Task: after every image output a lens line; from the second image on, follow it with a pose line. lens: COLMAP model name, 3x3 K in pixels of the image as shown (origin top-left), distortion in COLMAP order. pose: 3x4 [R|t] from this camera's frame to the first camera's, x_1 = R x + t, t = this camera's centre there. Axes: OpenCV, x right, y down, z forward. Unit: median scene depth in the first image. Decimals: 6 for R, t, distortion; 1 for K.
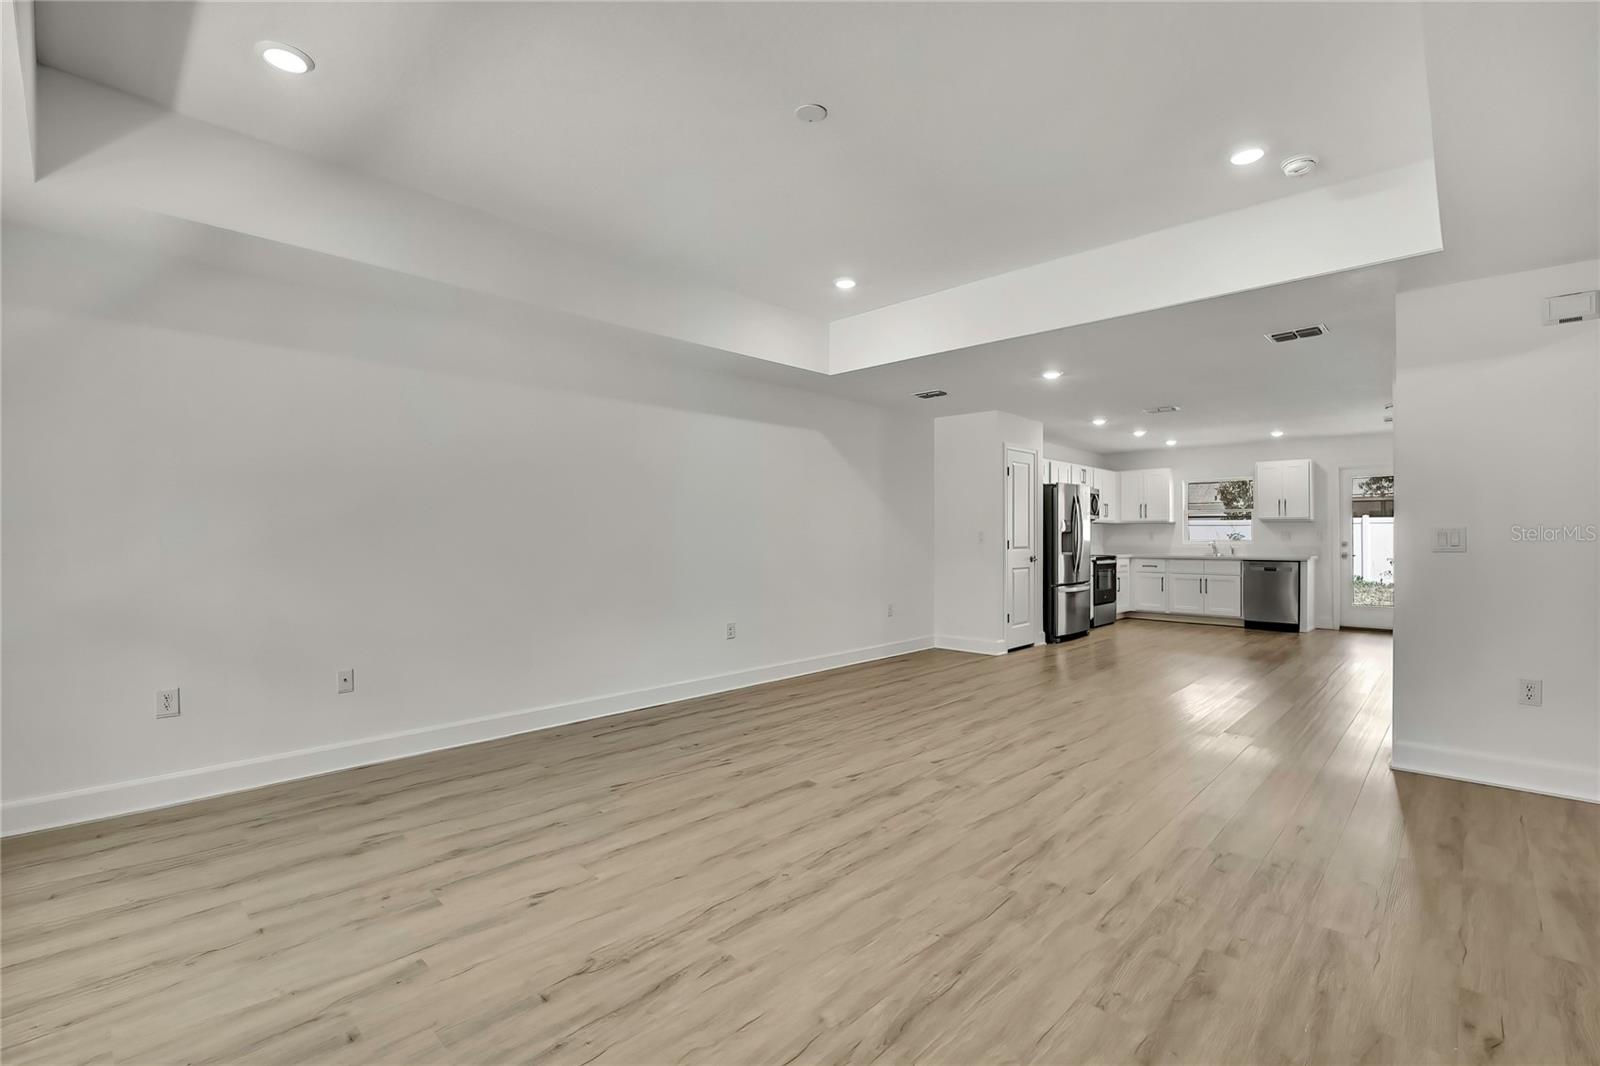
lens RADIAL K [[717.5, 0, 798.8], [0, 717.5, 525.8], [0, 0, 1]] dist [-0.015945, 0.002735]
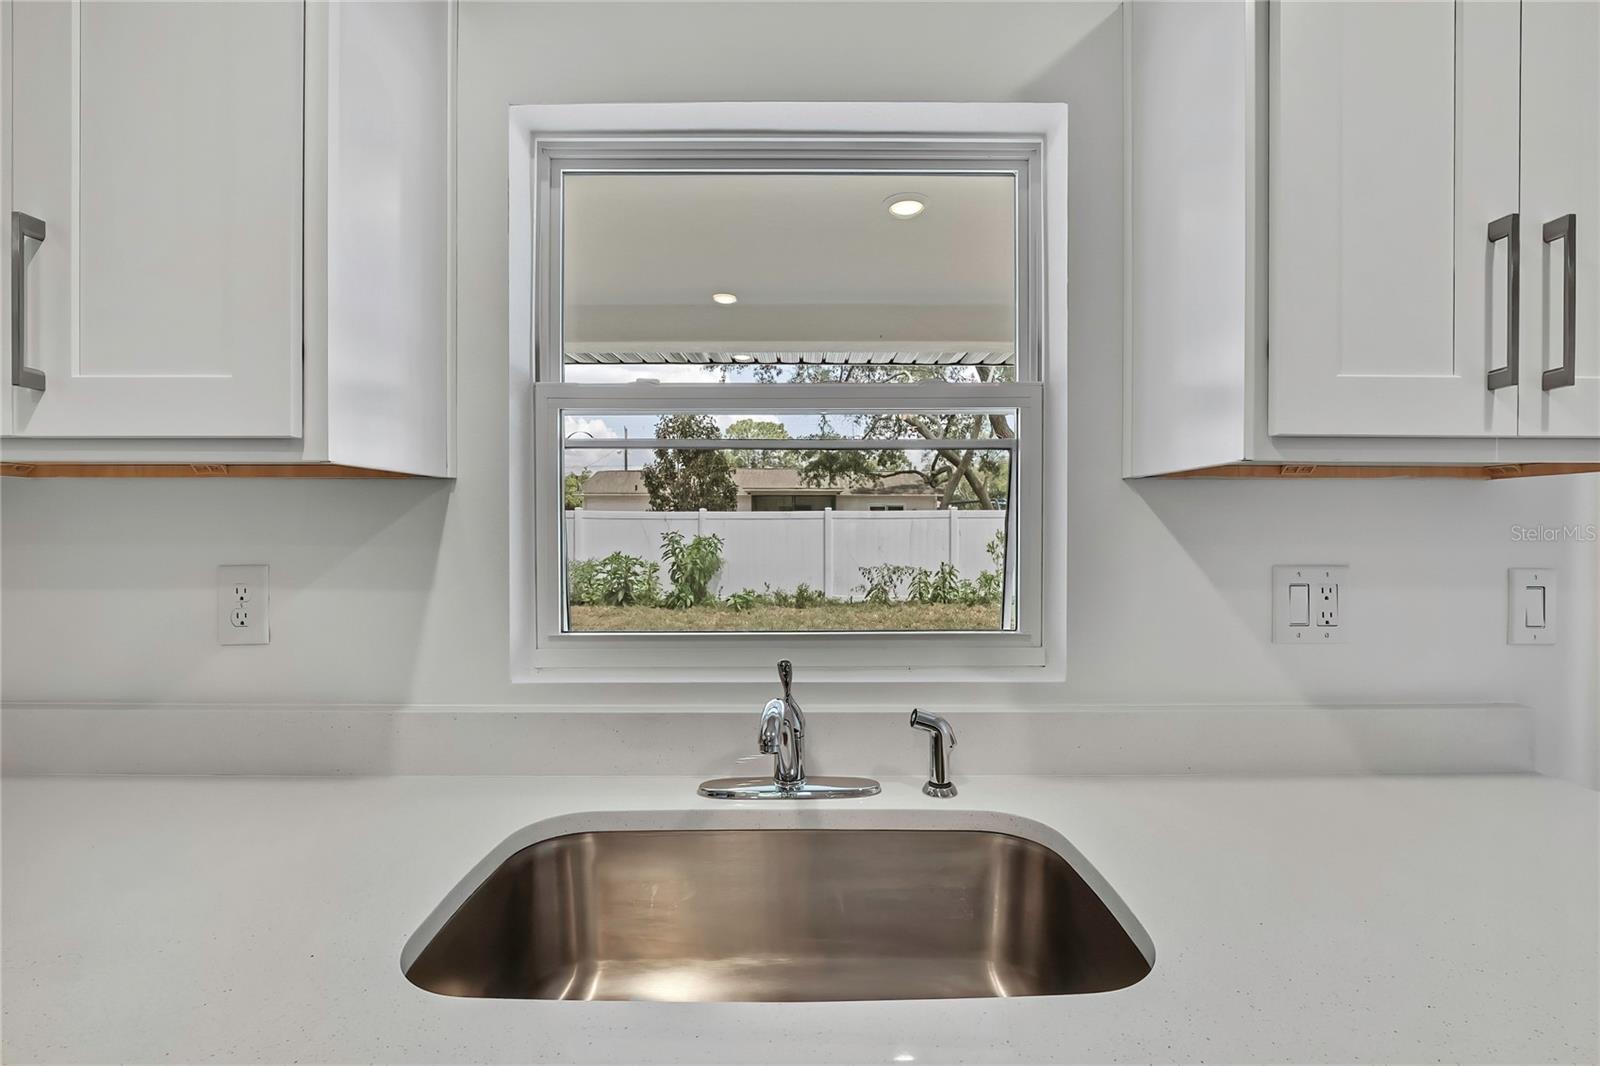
lens RADIAL K [[717.5, 0, 805.4], [0, 717.5, 530.6], [0, 0, 1]] dist [-0.015945, 0.002735]
pose [[0.717848, -0.001500, 0.696199, 1.391905], [-0.007851, 0.999917, 0.010249, 0.005975], [-0.696156, -0.012823, 0.717776, 2.503899]]
